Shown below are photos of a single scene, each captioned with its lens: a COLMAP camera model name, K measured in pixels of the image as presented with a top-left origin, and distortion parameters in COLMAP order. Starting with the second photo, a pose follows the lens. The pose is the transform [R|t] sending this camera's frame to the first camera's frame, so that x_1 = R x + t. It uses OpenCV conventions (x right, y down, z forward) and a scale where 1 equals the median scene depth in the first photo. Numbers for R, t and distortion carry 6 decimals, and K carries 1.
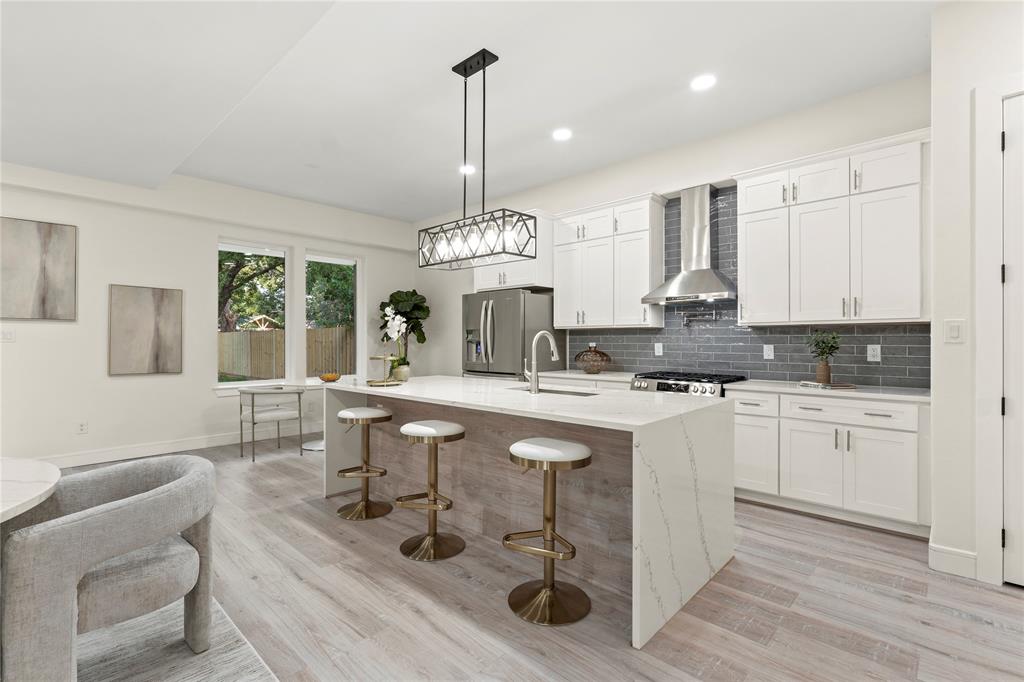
lens RADIAL K [[471.3, 0, 507.6], [0, 471.3, 340.6], [0, 0, 1]] dist [-0.004721, 0.001794]
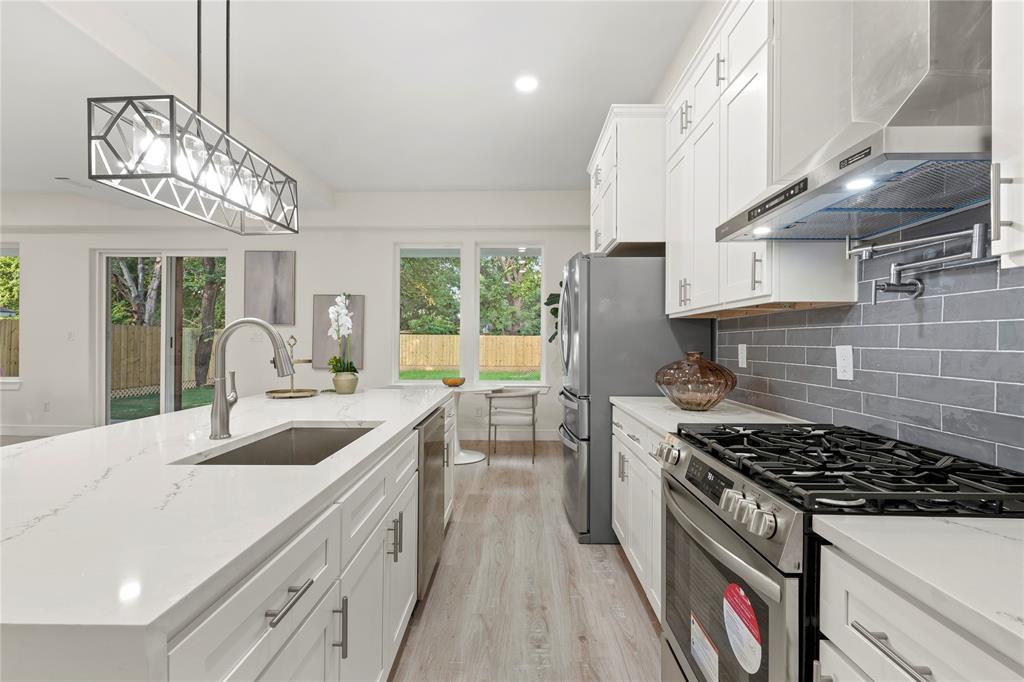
lens RADIAL K [[471.3, 0, 496.7], [0, 471.3, 341.7], [0, 0, 1]] dist [-0.004721, 0.001794]
pose [[0.661243, 0.001700, -0.750170, 0.420828], [-0.005440, 0.999982, -0.002528, 0.004633], [0.750152, 0.005752, 0.661240, 0.563529]]
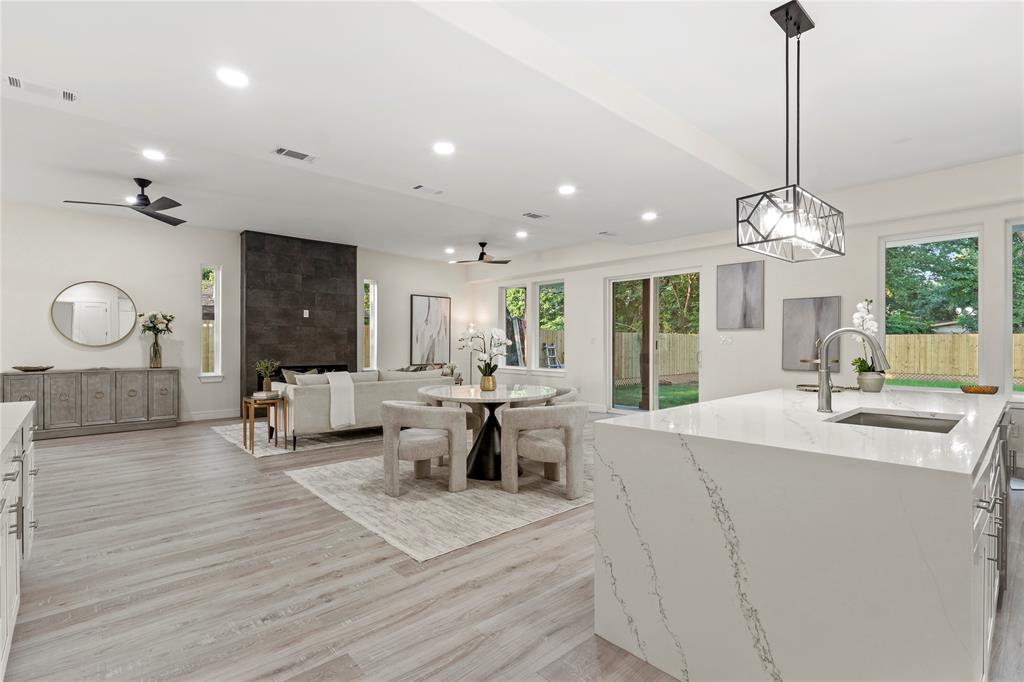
lens RADIAL K [[471.3, 0, 503.9], [0, 471.3, 339.6], [0, 0, 1]] dist [-0.004721, 0.001794]
pose [[-0.092641, -0.008634, -0.995662, 0.543196], [-0.001906, 0.999962, -0.008494, 0.004403], [0.995698, 0.001111, -0.092654, 0.364380]]
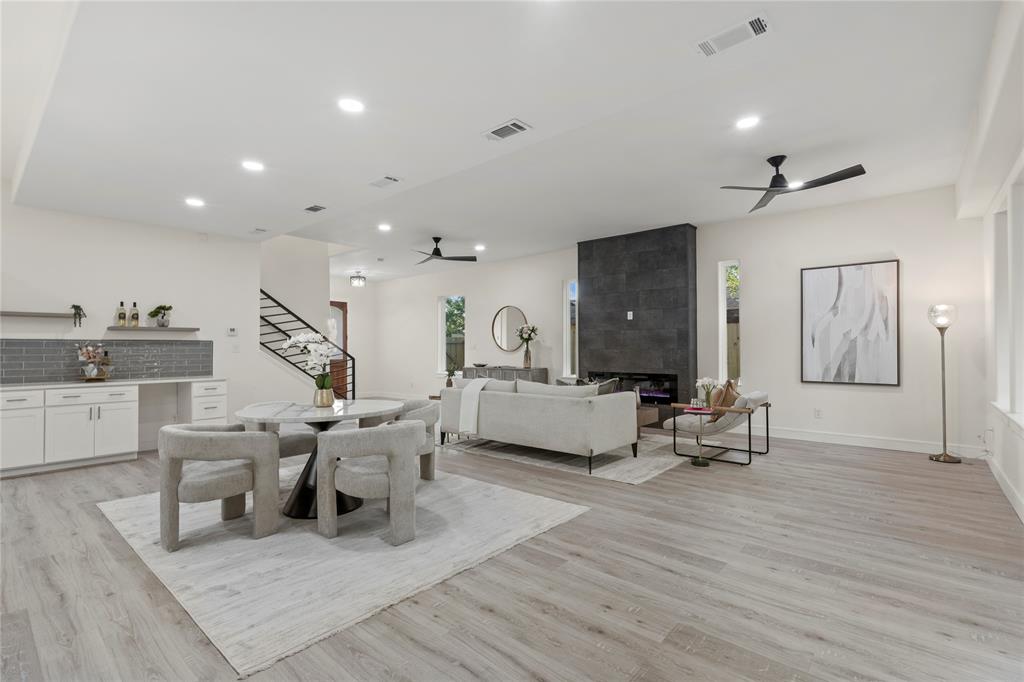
lens RADIAL K [[471.3, 0, 510.3], [0, 471.3, 344.7], [0, 0, 1]] dist [-0.004721, 0.001794]
pose [[-0.998863, 0.008141, -0.046965, -0.705425], [0.008408, 0.999950, -0.005498, -0.002000], [0.046918, -0.005887, -0.998881, 1.072066]]
